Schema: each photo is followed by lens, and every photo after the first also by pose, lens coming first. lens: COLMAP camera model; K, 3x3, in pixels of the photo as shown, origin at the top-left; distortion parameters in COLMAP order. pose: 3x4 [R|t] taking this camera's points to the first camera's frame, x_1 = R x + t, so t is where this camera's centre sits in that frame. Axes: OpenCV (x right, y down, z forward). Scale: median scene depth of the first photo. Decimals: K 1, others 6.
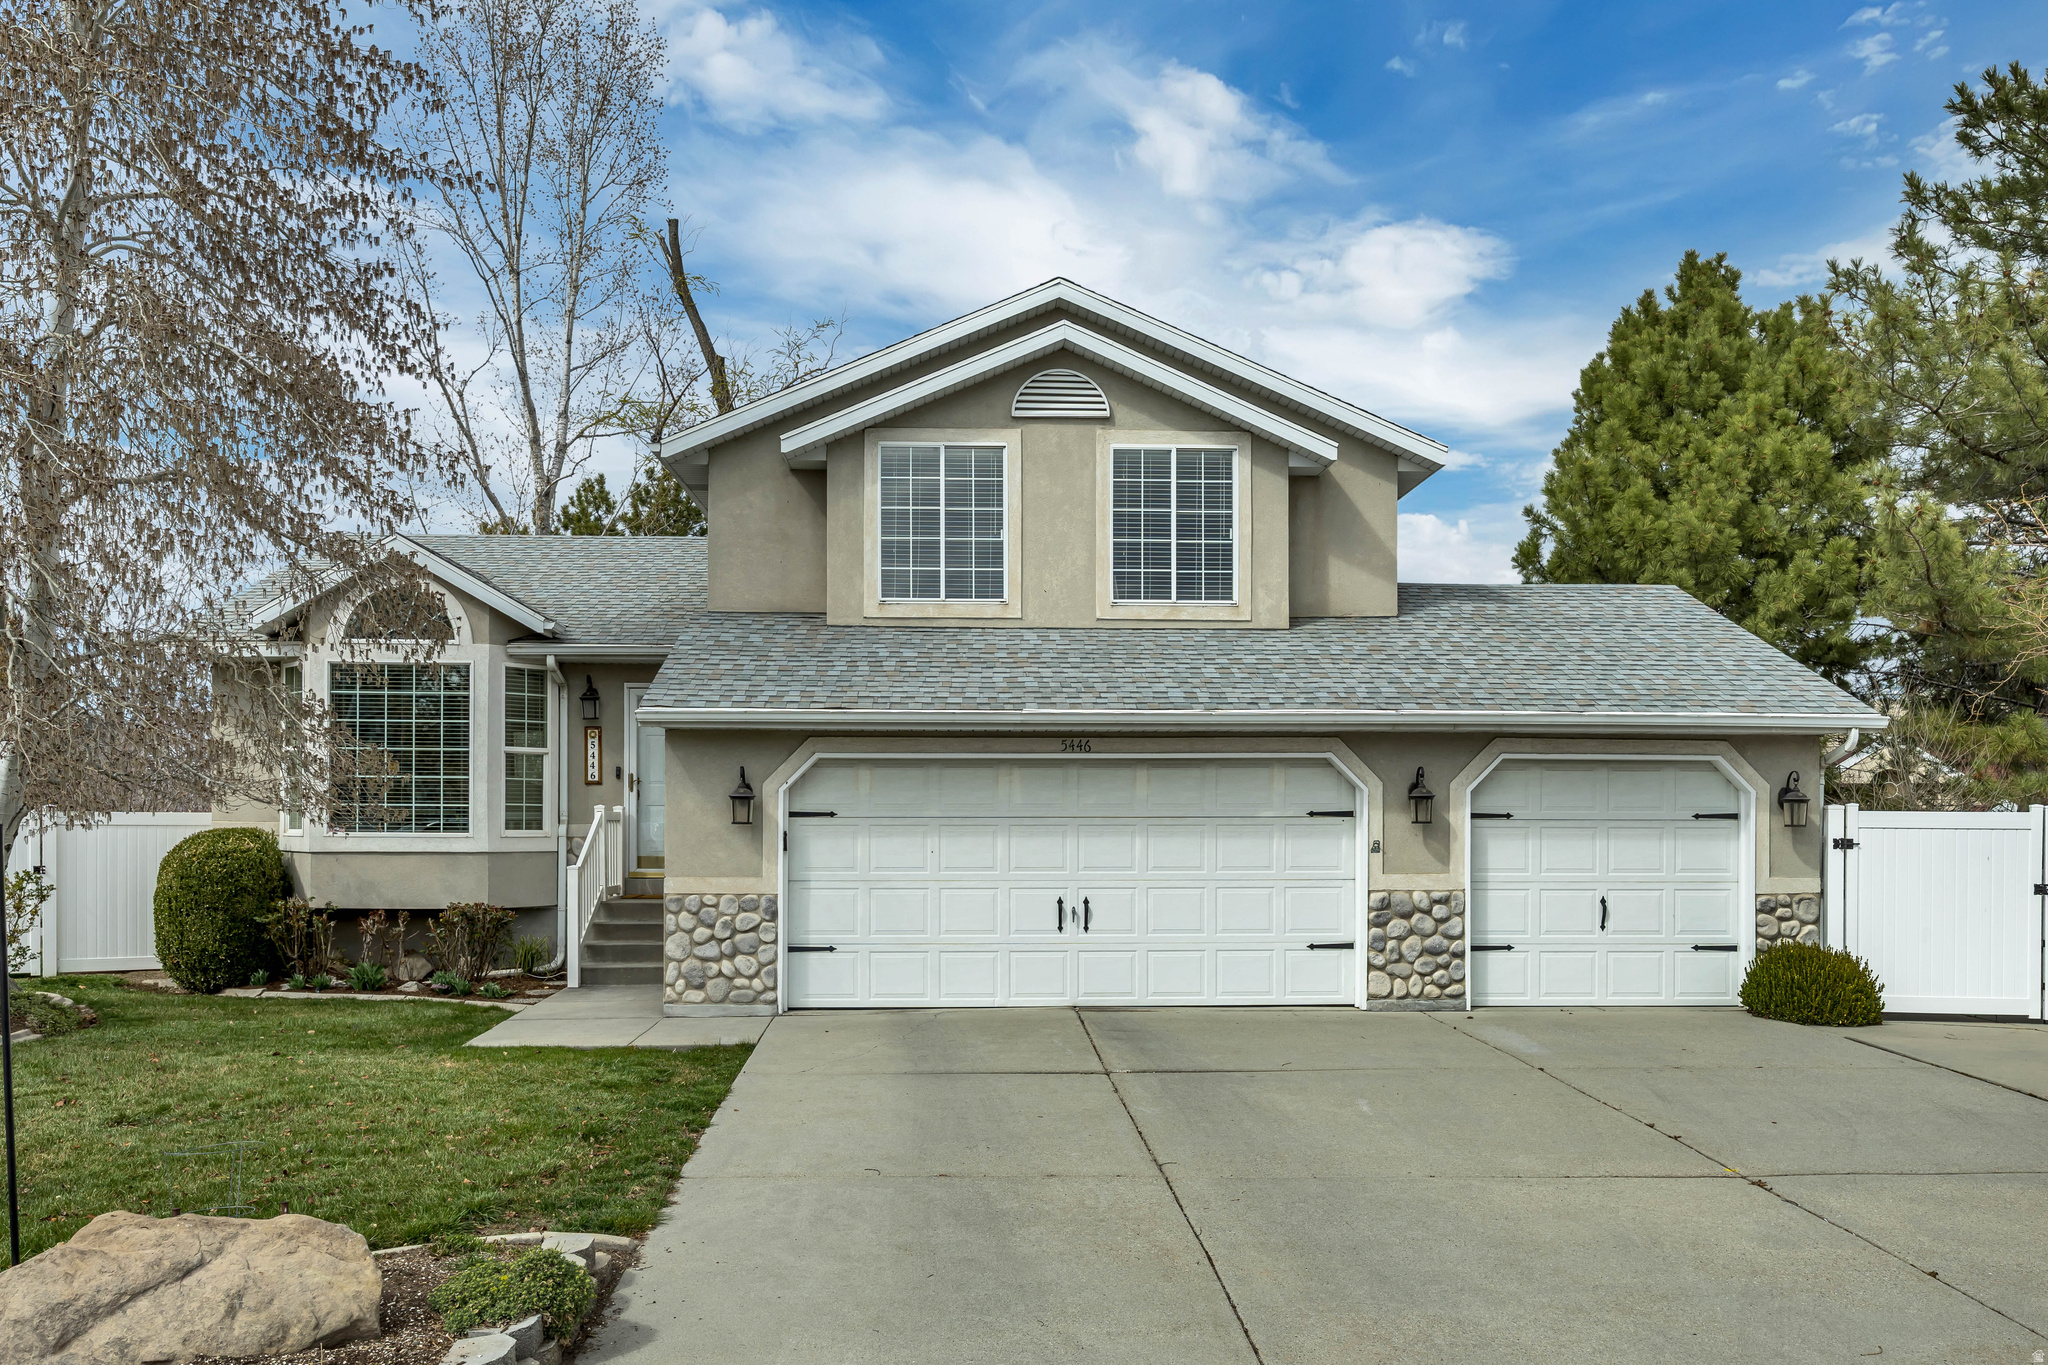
lens RADIAL K [[1622.2, 0, 1024.0], [0, 1622.2, 682.5], [0, 0, 1]] dist [-0.012839, -0.002346]
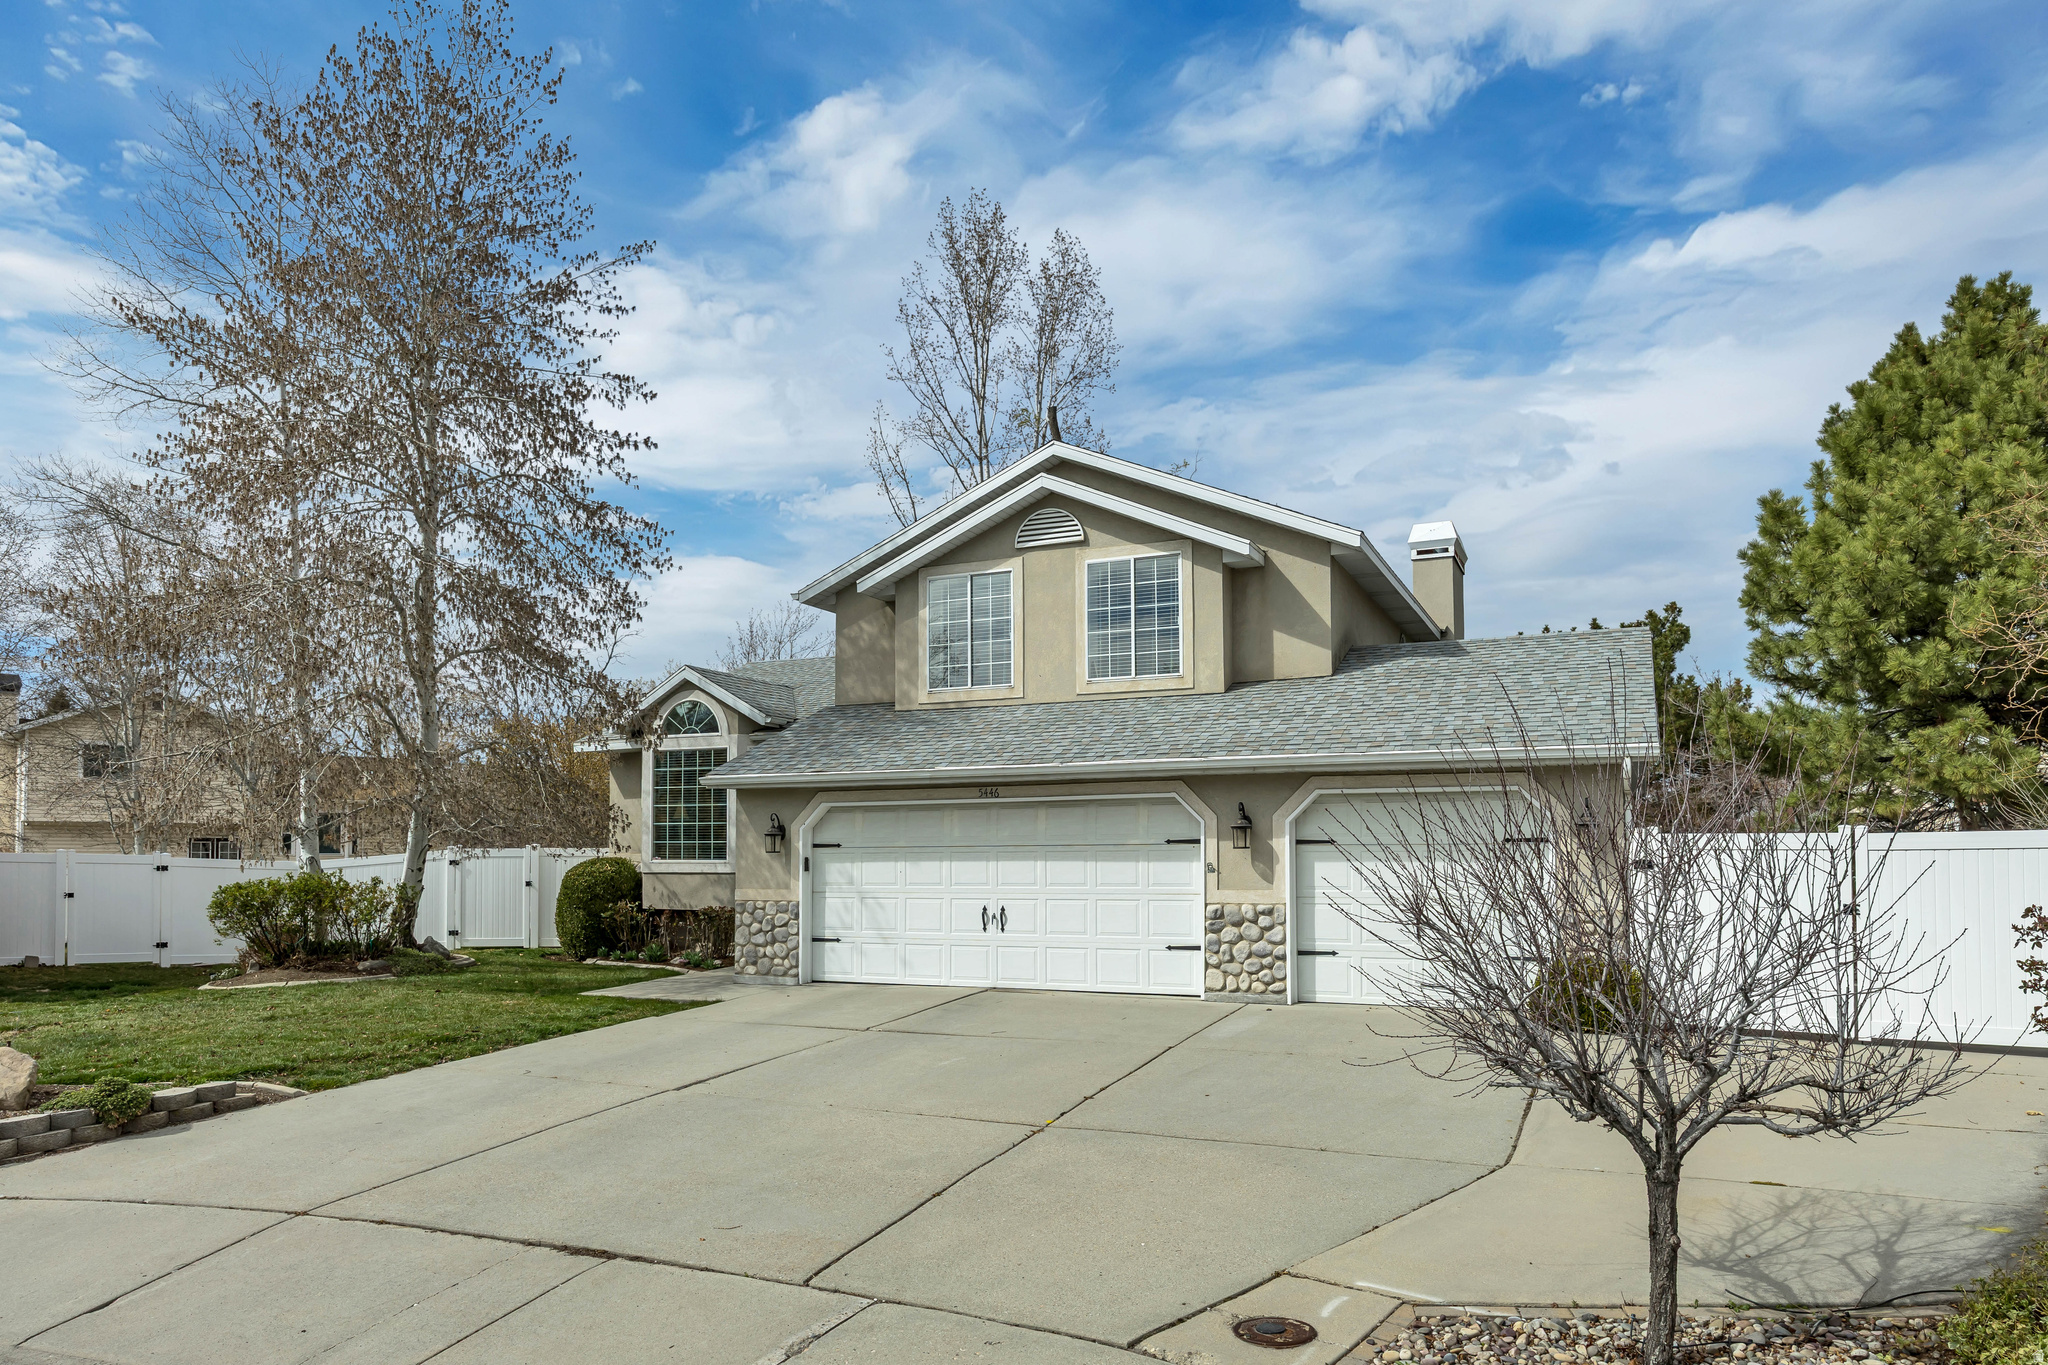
lens RADIAL K [[1308.3, 0, 1024.0], [0, 1308.3, 682.5], [0, 0, 1]] dist [-0.006709, -0.004185]
pose [[0.893618, -0.064219, -0.444210, 0.543101], [0.045631, 0.997582, -0.052424, 0.005583], [0.446502, 0.026577, 0.894388, 0.035613]]
